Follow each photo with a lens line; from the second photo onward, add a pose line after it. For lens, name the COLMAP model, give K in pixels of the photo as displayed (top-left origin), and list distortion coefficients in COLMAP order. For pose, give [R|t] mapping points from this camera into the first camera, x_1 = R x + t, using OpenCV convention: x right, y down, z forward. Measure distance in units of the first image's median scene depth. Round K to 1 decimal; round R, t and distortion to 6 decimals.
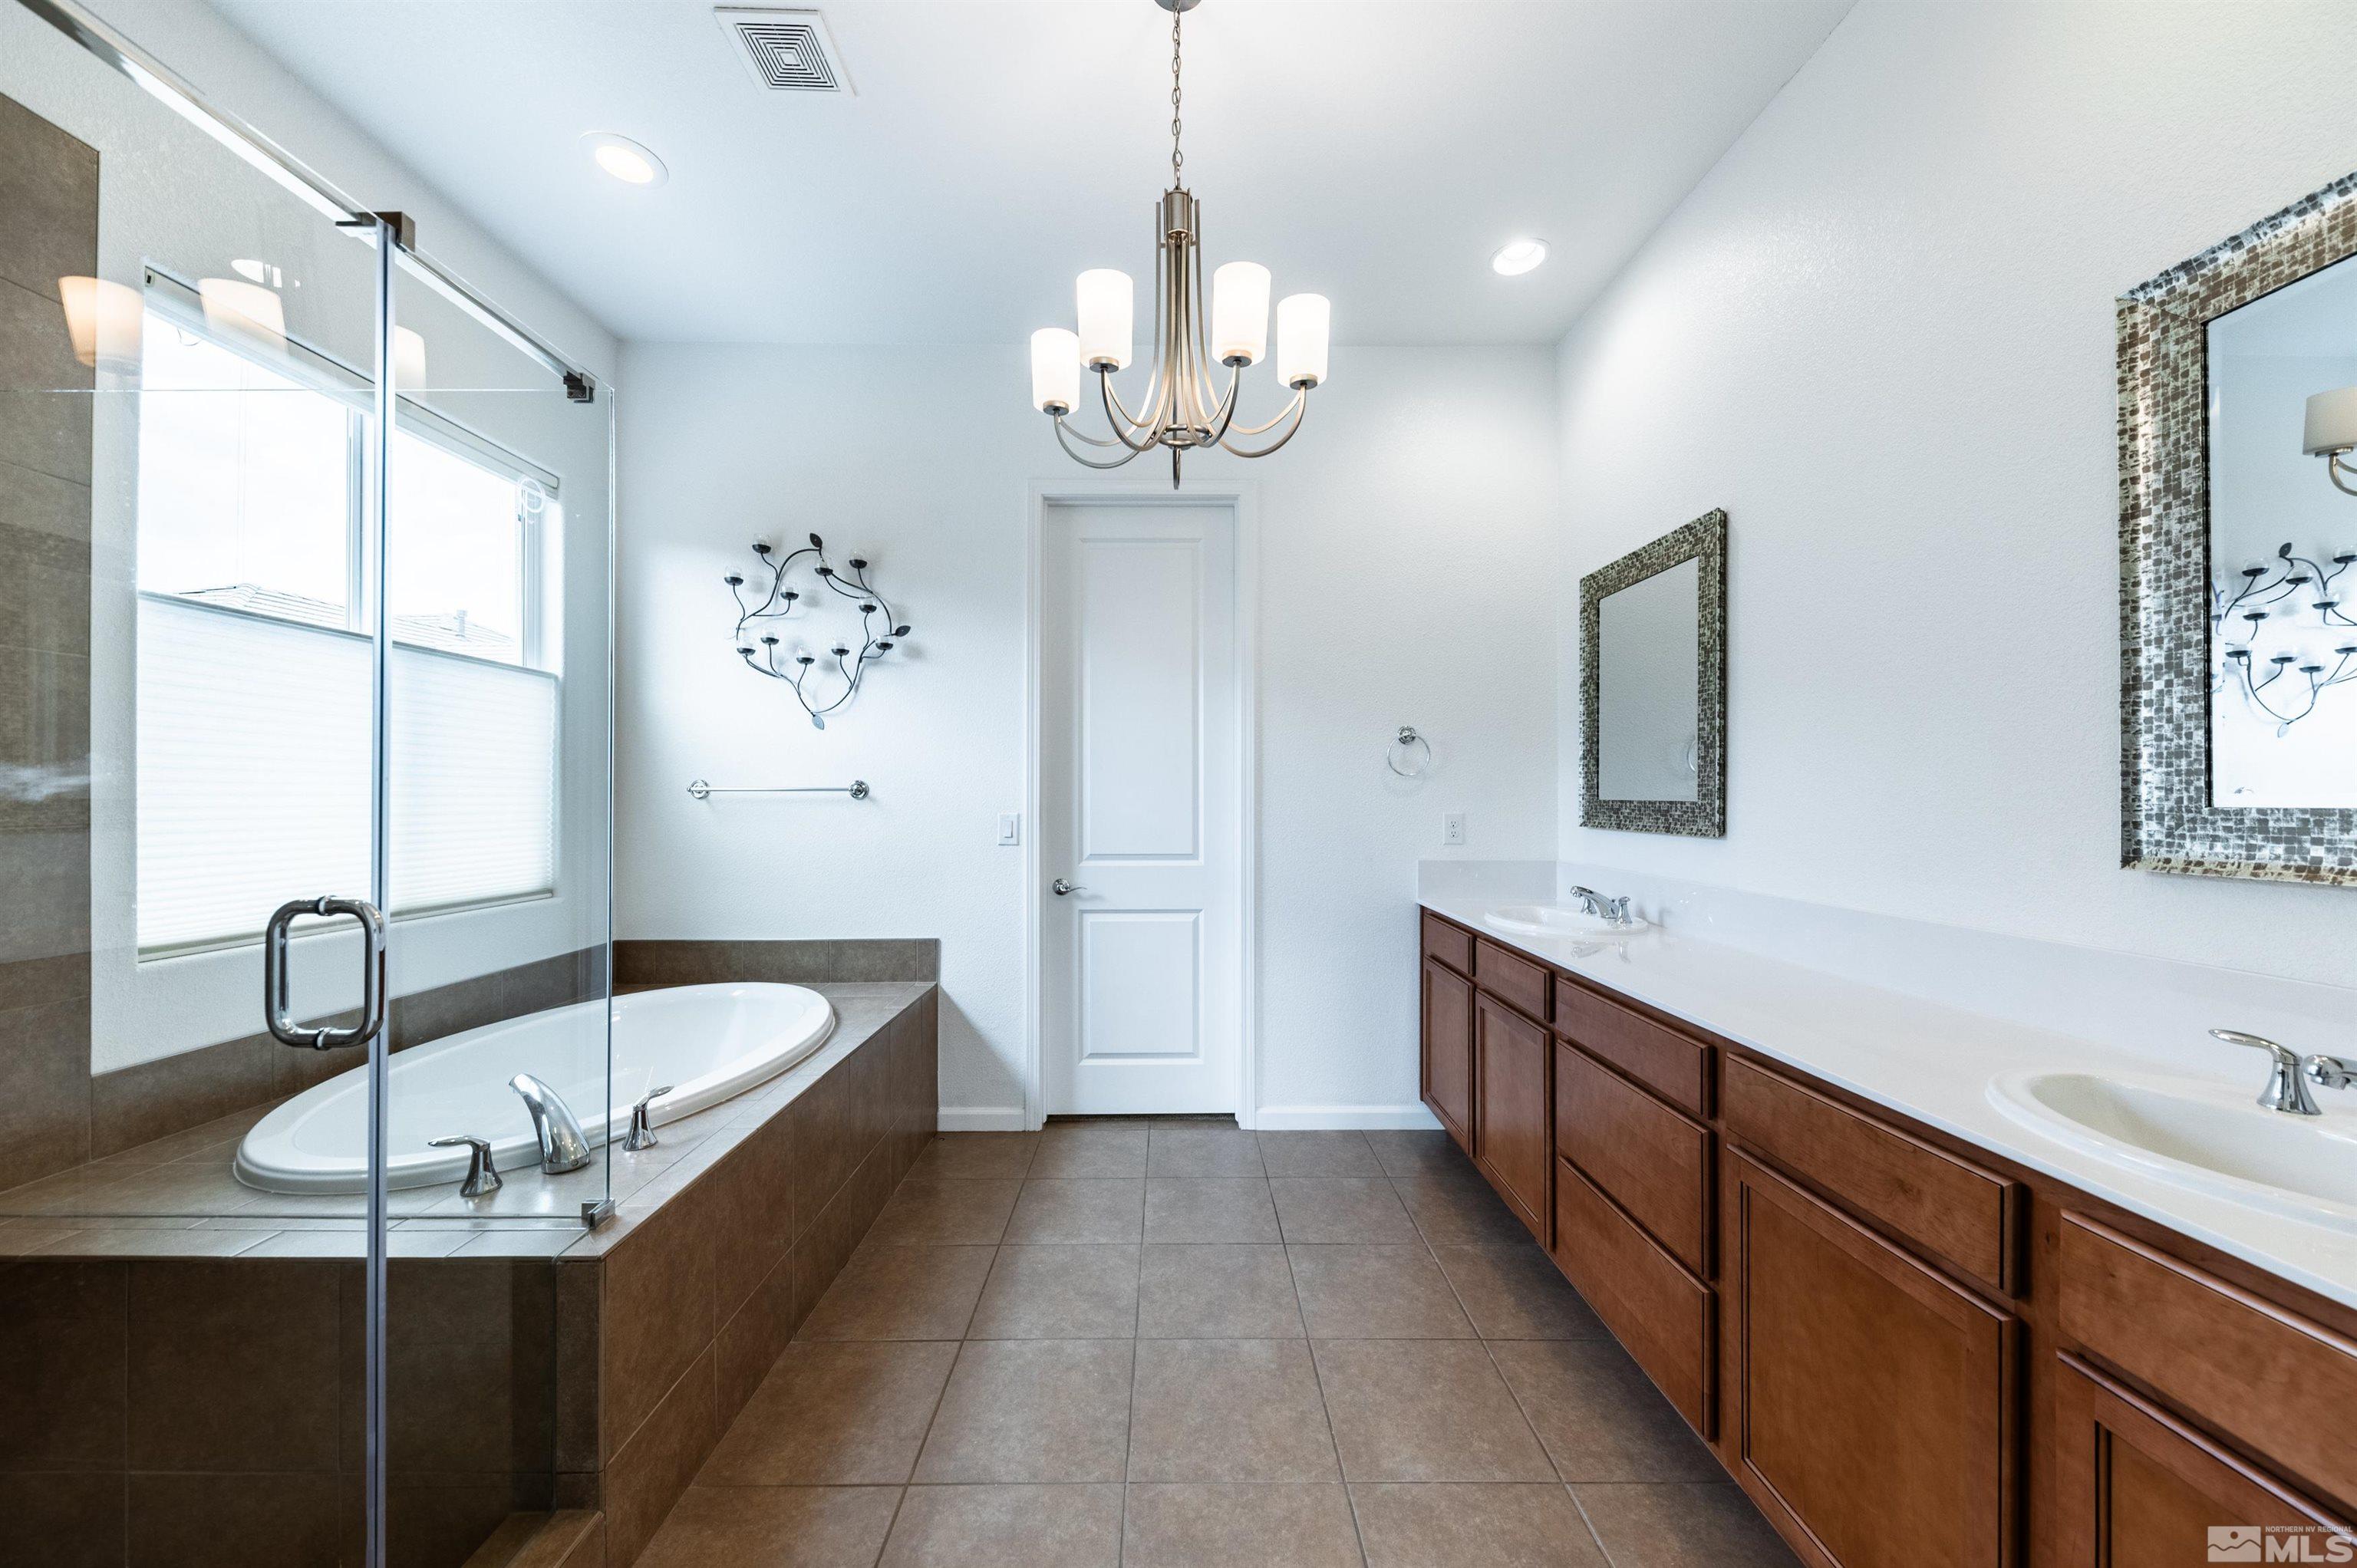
lens RADIAL K [[807.0, 0, 1170.5], [0, 807.0, 791.0], [0, 0, 1]] dist [0.001279, -0.000185]
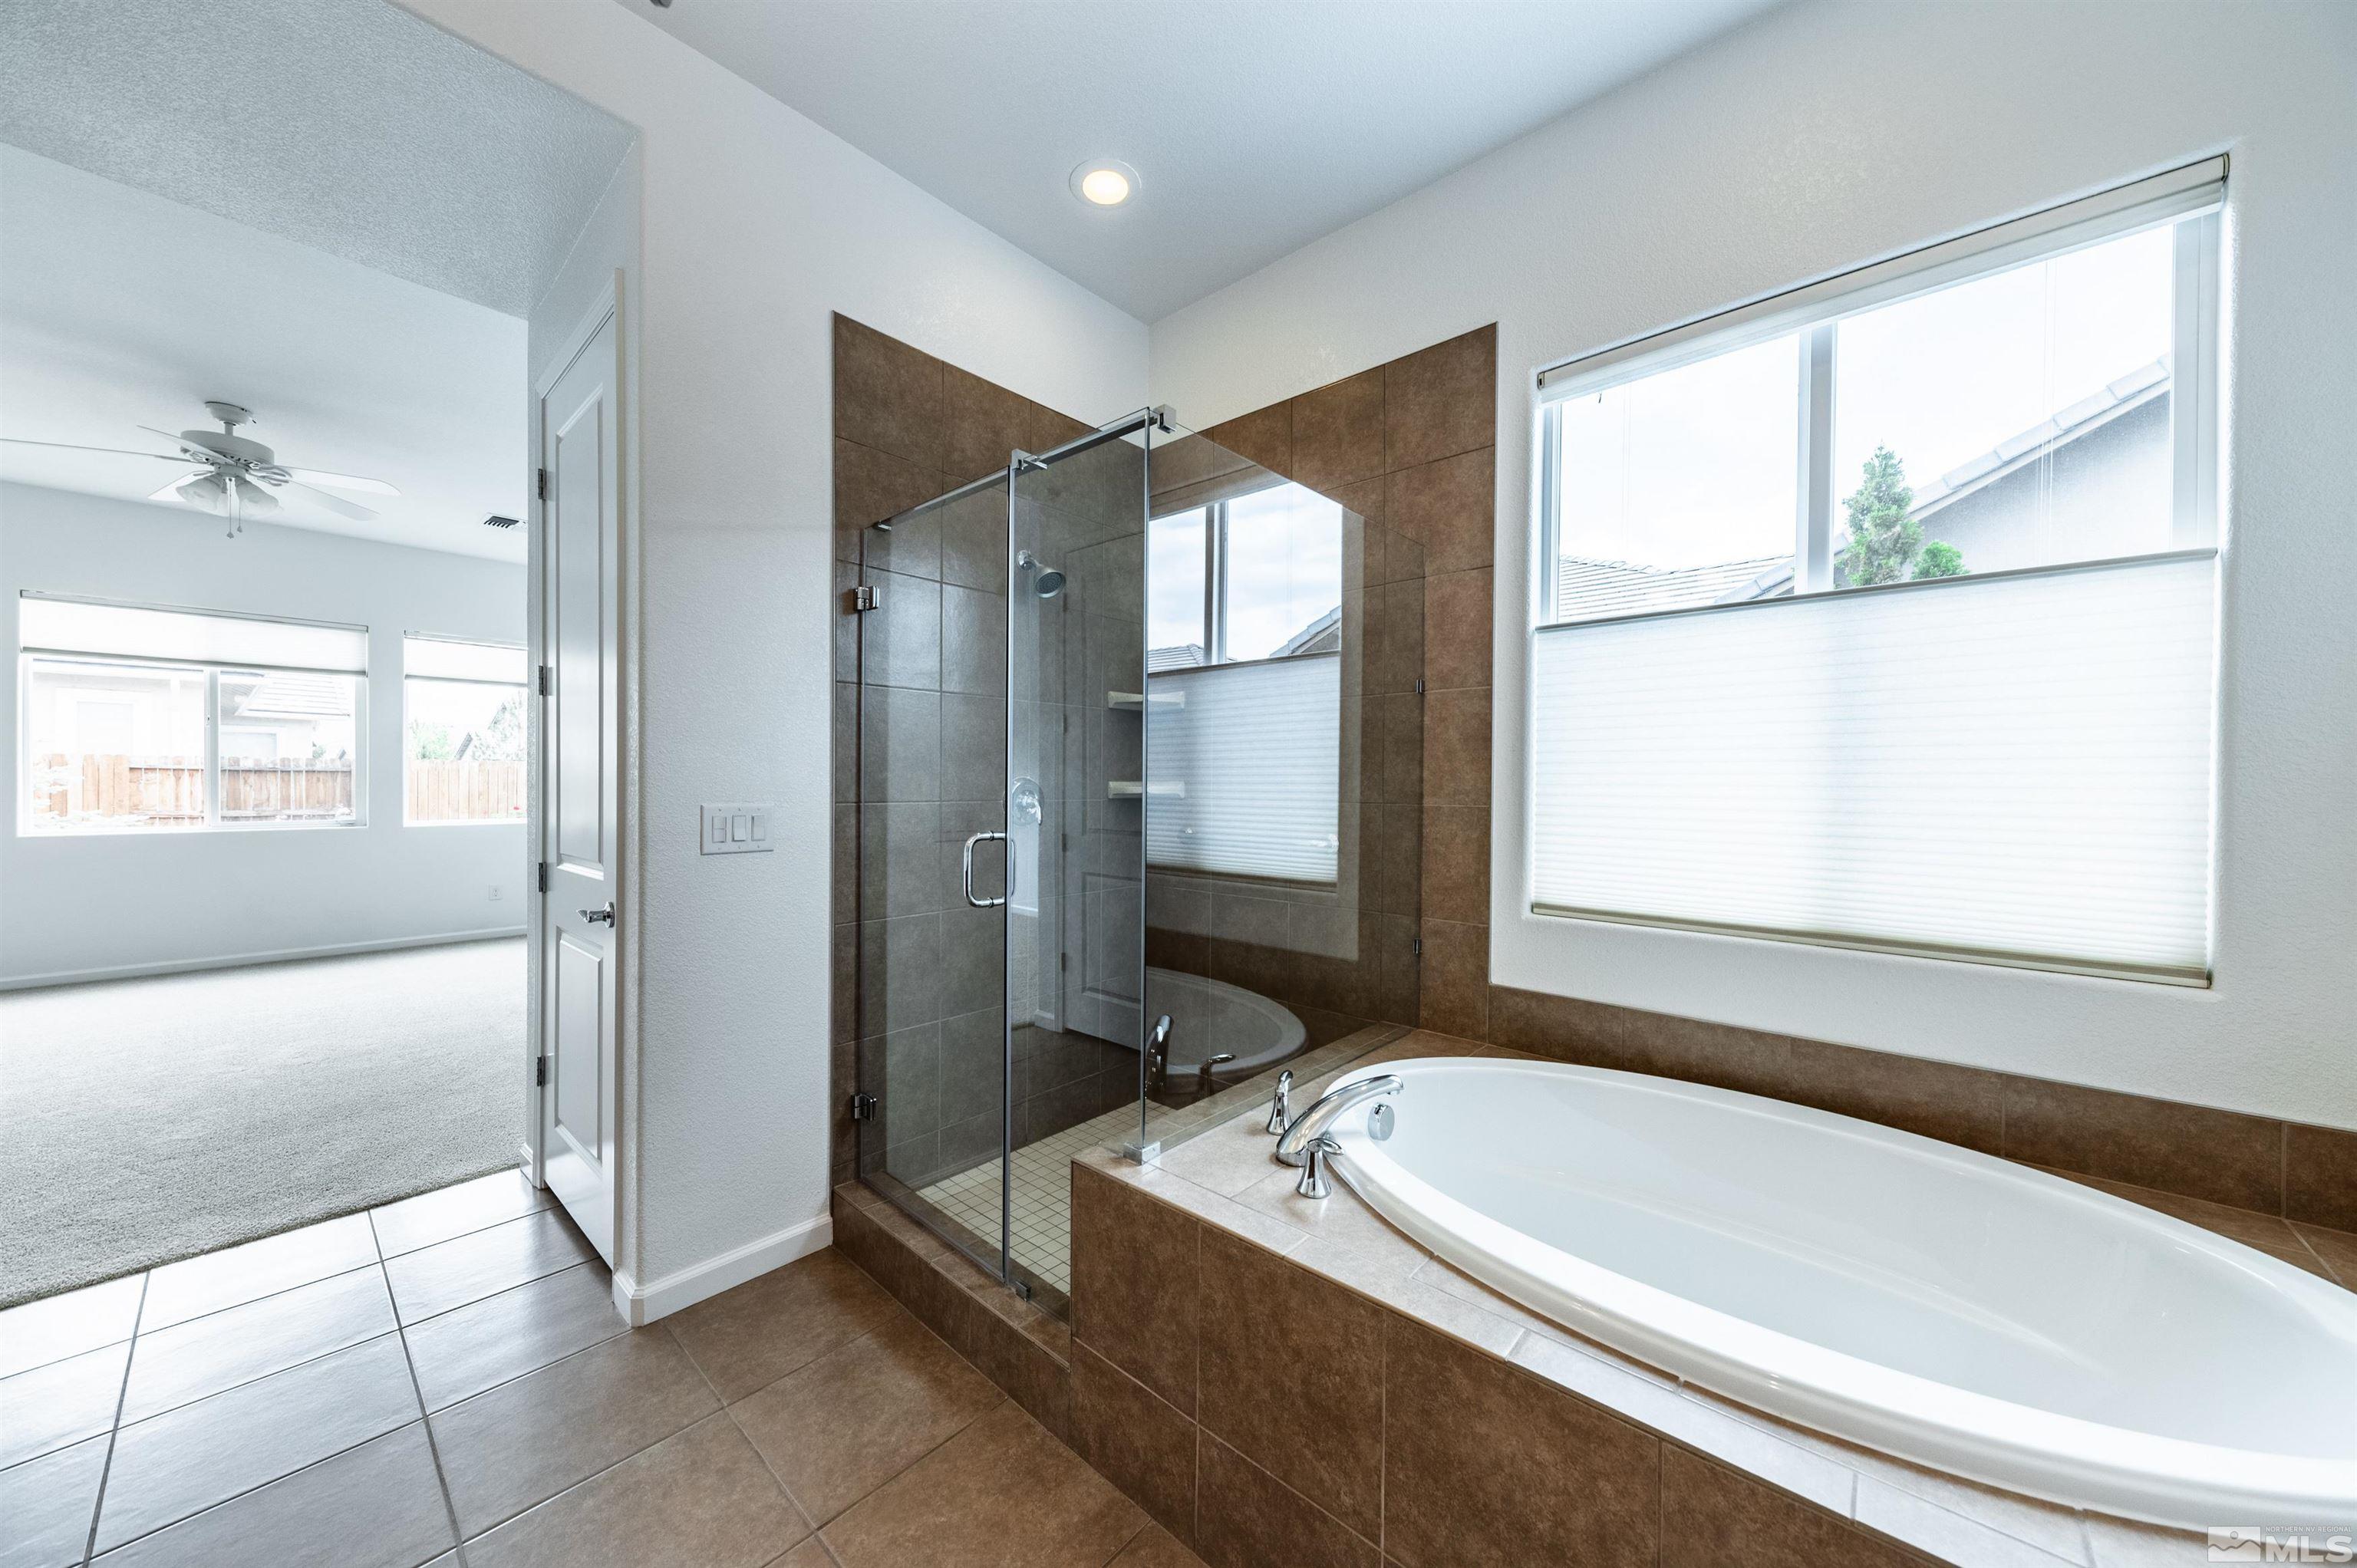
lens RADIAL K [[807.0, 0, 1170.5], [0, 807.0, 791.0], [0, 0, 1]] dist [0.001279, -0.000185]
pose [[-0.676774, -0.004877, -0.736175, 0.070040], [-0.003380, 0.999988, -0.003517, 0.020558], [0.736183, 0.000108, -0.676782, 1.387548]]
